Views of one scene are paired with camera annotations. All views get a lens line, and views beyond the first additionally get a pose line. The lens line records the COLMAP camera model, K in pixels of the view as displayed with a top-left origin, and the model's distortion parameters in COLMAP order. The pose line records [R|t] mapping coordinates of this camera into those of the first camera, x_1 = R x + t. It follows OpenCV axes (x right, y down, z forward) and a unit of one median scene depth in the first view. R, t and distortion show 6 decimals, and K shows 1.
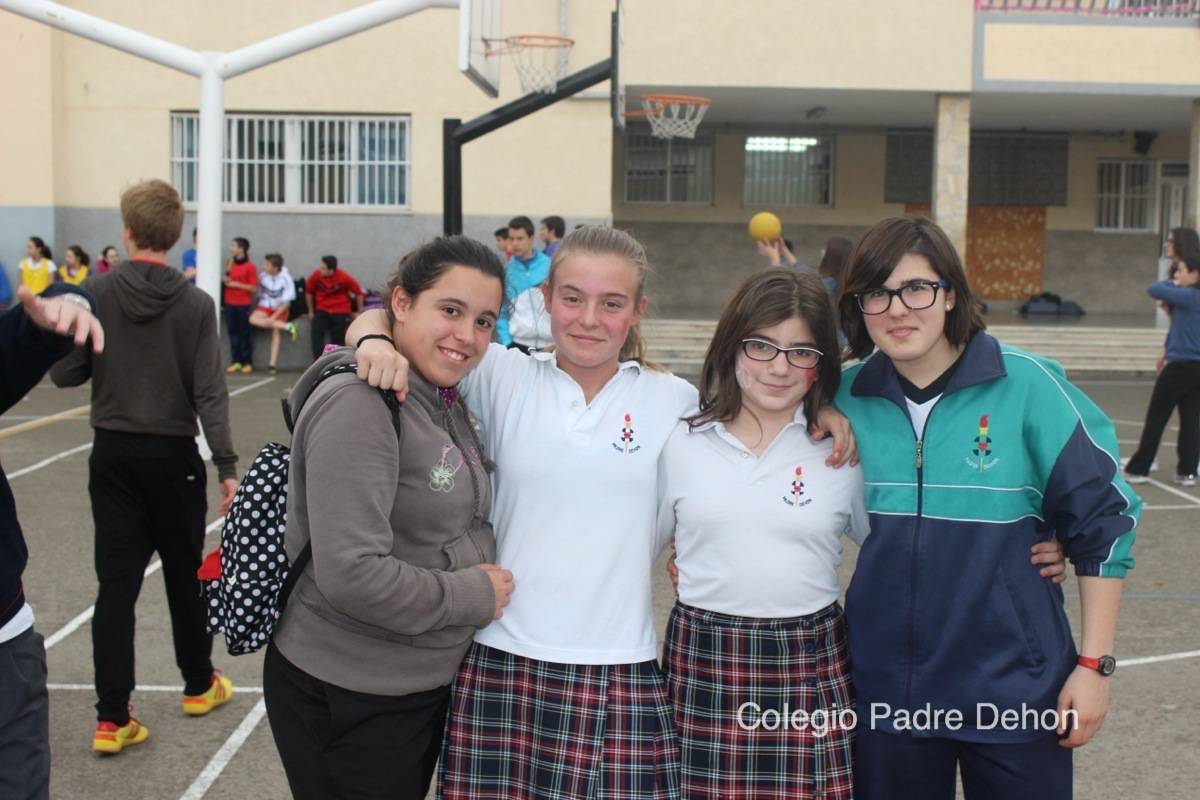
lens RADIAL K [[1676.2, 0, 597.5], [0, 1676.2, 405.5], [0, 0, 1]] dist [-0.049573, 0.000000]
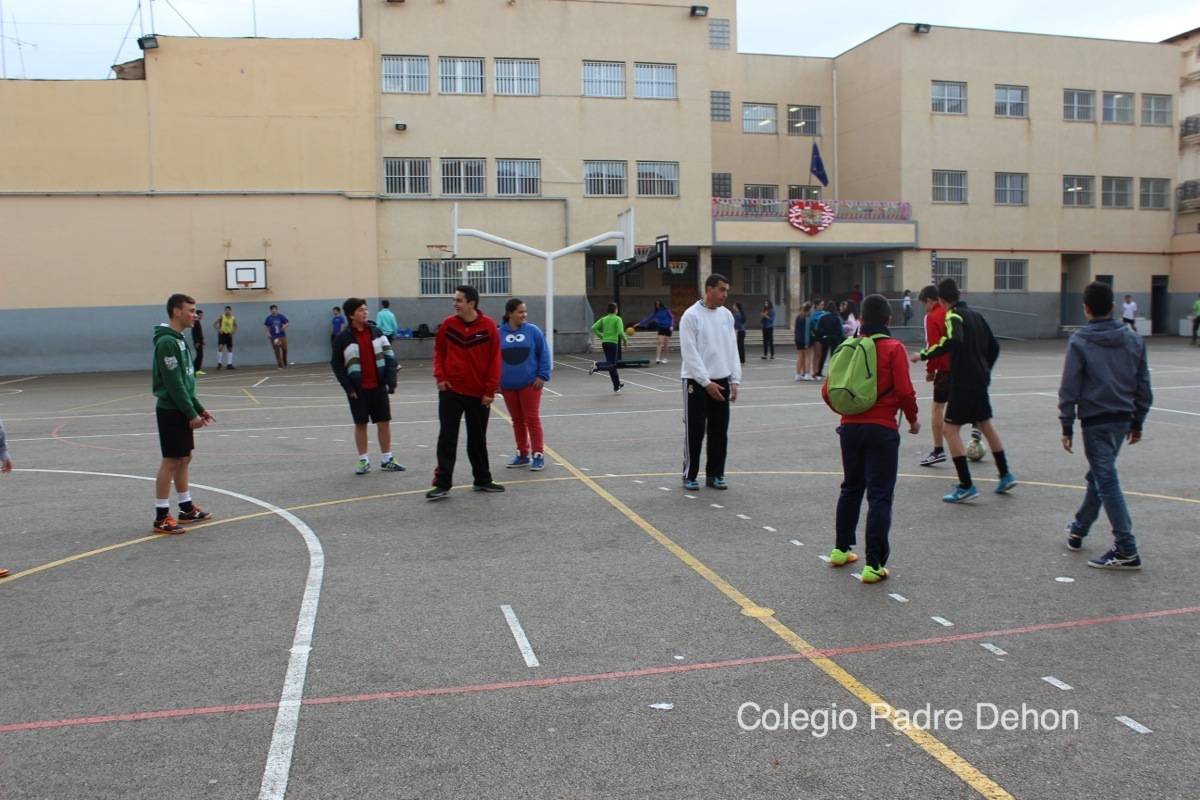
lens RADIAL K [[1060.4, 0, 612.7], [0, 1060.4, 404.4], [0, 0, 1]] dist [-0.165057, 0.151301]
pose [[0.972019, -0.053713, 0.228677, -0.343024], [0.054702, 0.998501, 0.002019, 0.060423], [-0.228442, 0.010546, 0.973500, -0.649572]]
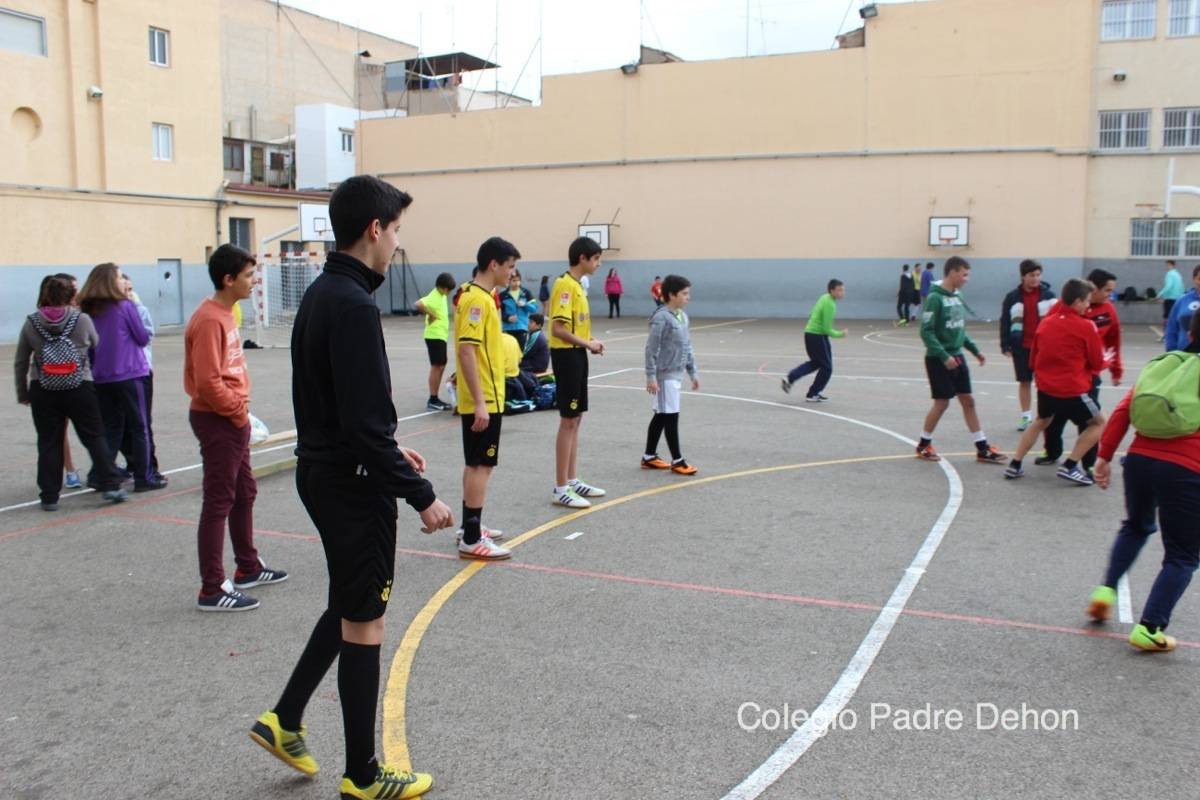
lens RADIAL K [[1060.4, 0, 609.1], [0, 1060.4, 412.1], [0, 0, 1]] dist [-0.165057, 0.151301]
pose [[0.910357, 0.038053, -0.412070, -0.317761], [-0.023178, 0.998889, 0.041038, 0.063255], [0.413173, -0.027809, 0.910228, -0.688590]]
